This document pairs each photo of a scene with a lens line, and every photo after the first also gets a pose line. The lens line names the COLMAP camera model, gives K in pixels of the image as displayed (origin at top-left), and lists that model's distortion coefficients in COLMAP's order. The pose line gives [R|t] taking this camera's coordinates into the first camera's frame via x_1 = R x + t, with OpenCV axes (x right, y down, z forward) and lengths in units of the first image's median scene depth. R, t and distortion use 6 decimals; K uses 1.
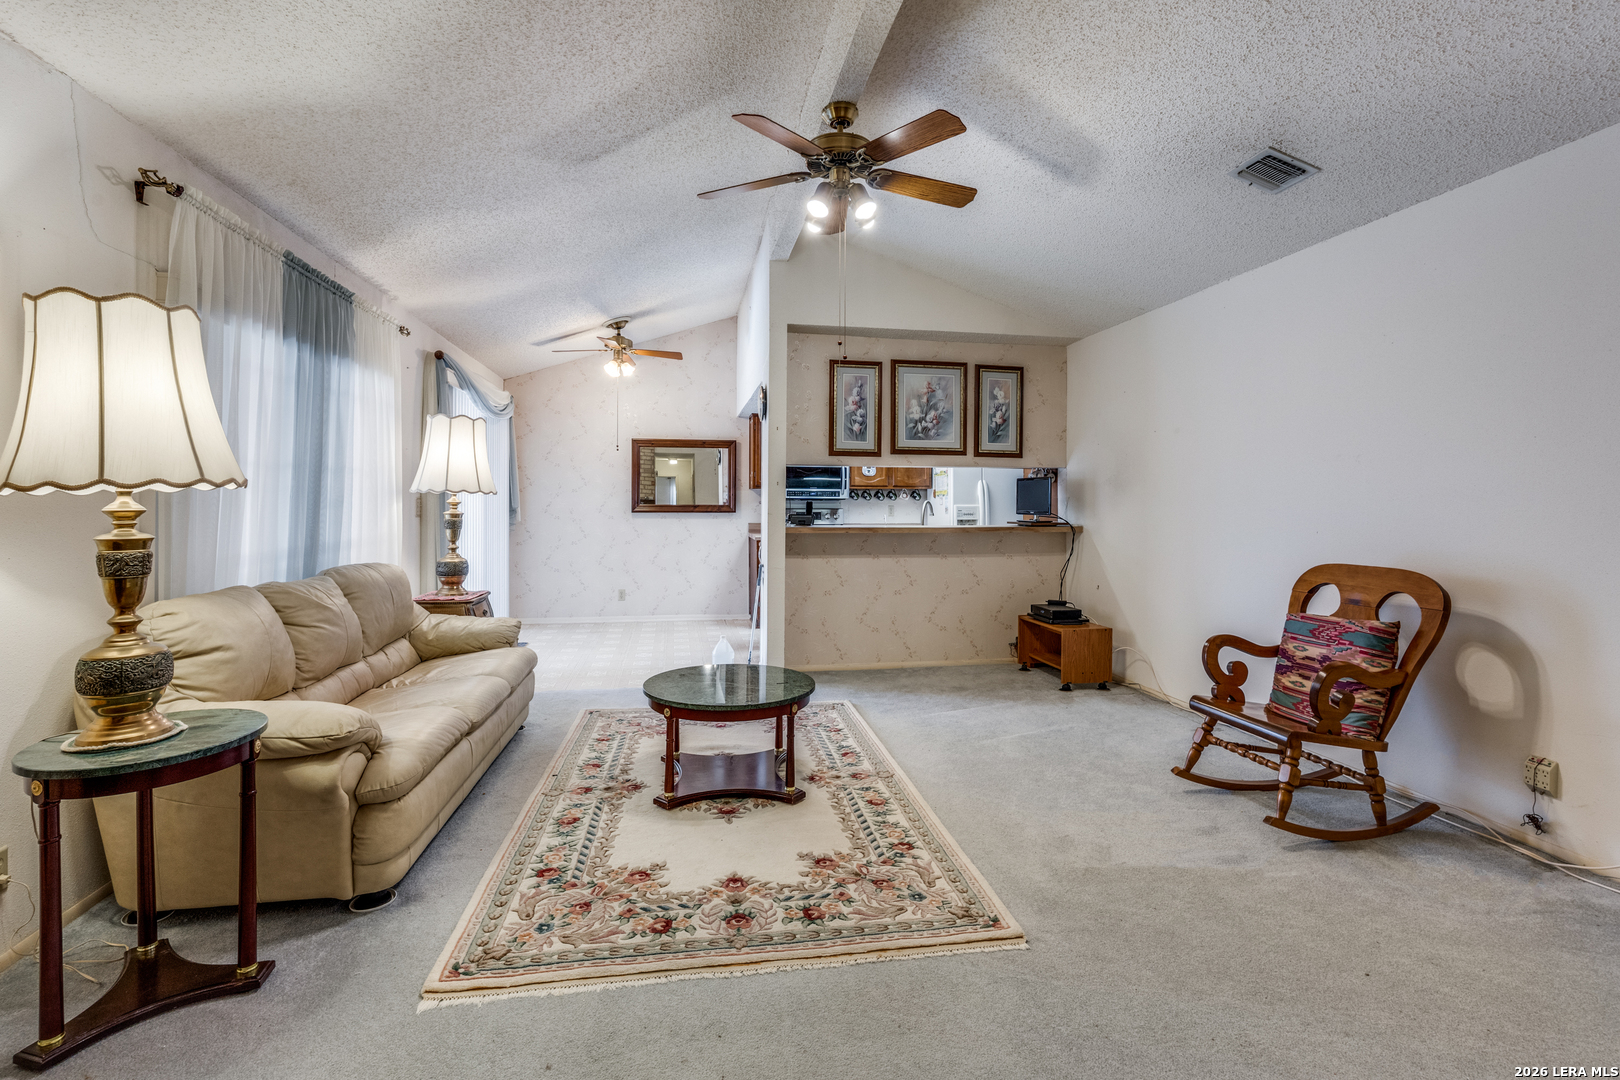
lens RADIAL K [[741.2, 0, 808.6], [0, 741.2, 515.5], [0, 0, 1]] dist [-0.003519, 0.000235]
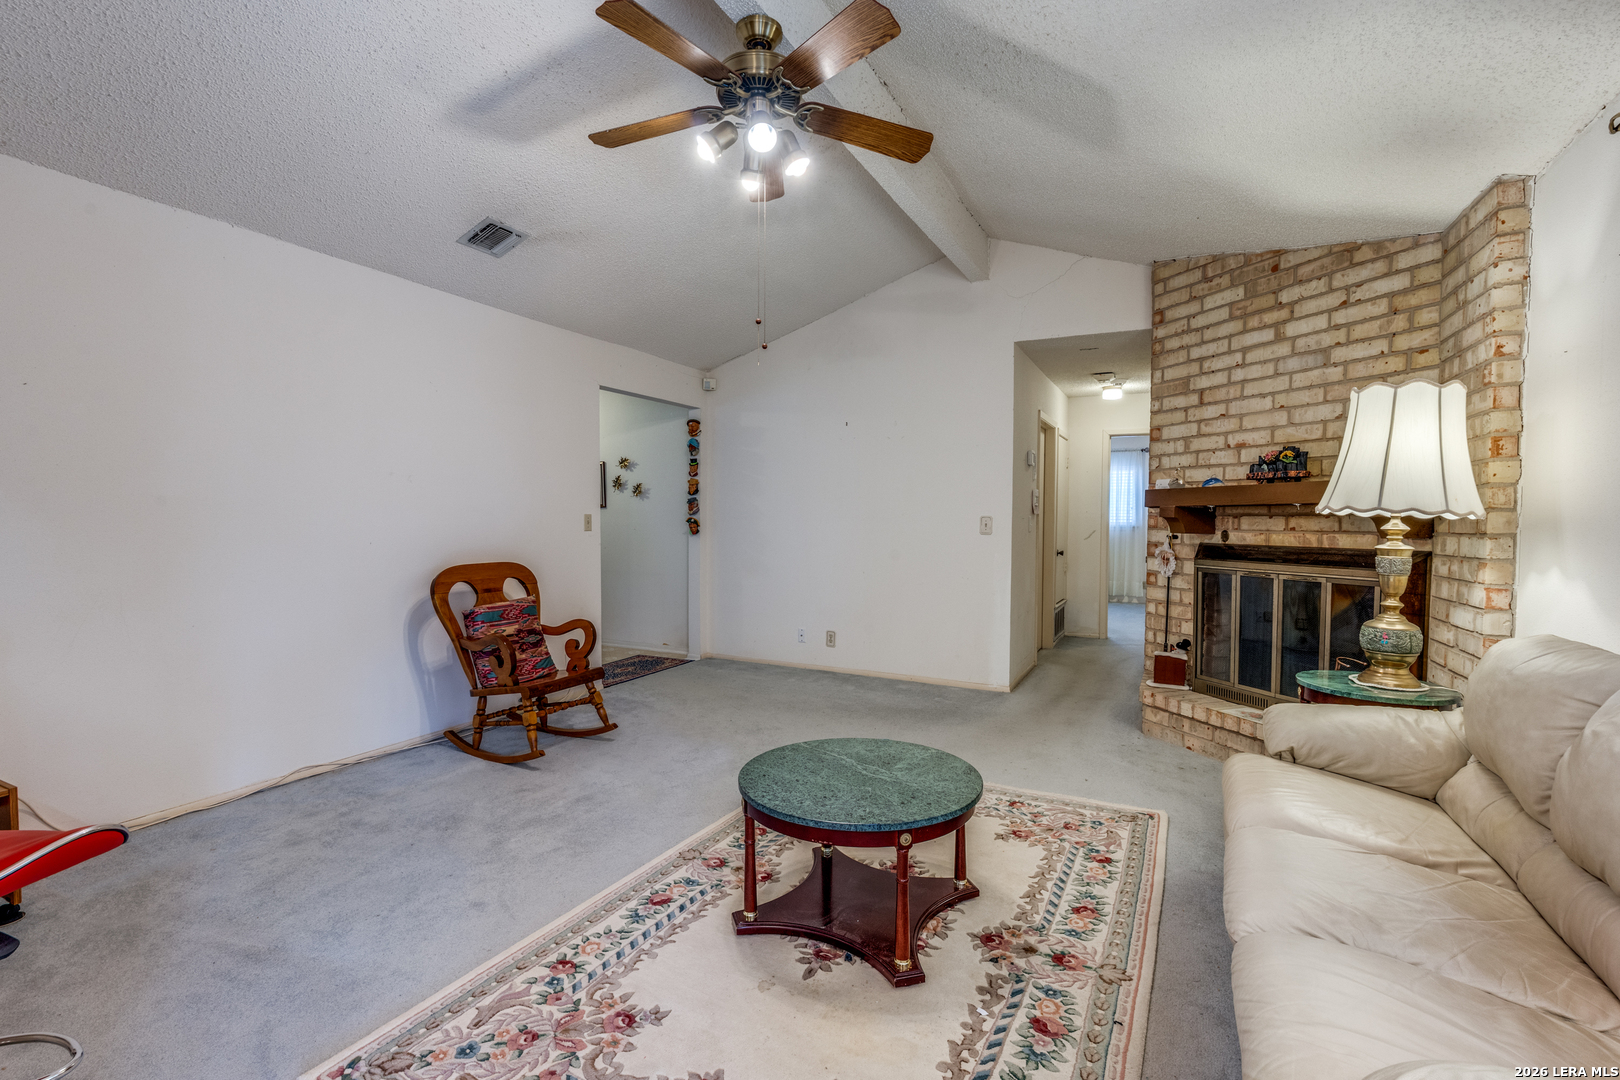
lens RADIAL K [[741.2, 0, 808.6], [0, 741.2, 515.5], [0, 0, 1]] dist [-0.003519, 0.000235]
pose [[-0.801353, -0.001320, 0.598191, -0.454778], [0.005091, 0.999946, 0.009026, -0.026076], [-0.598171, 0.010279, -0.801303, 1.469940]]
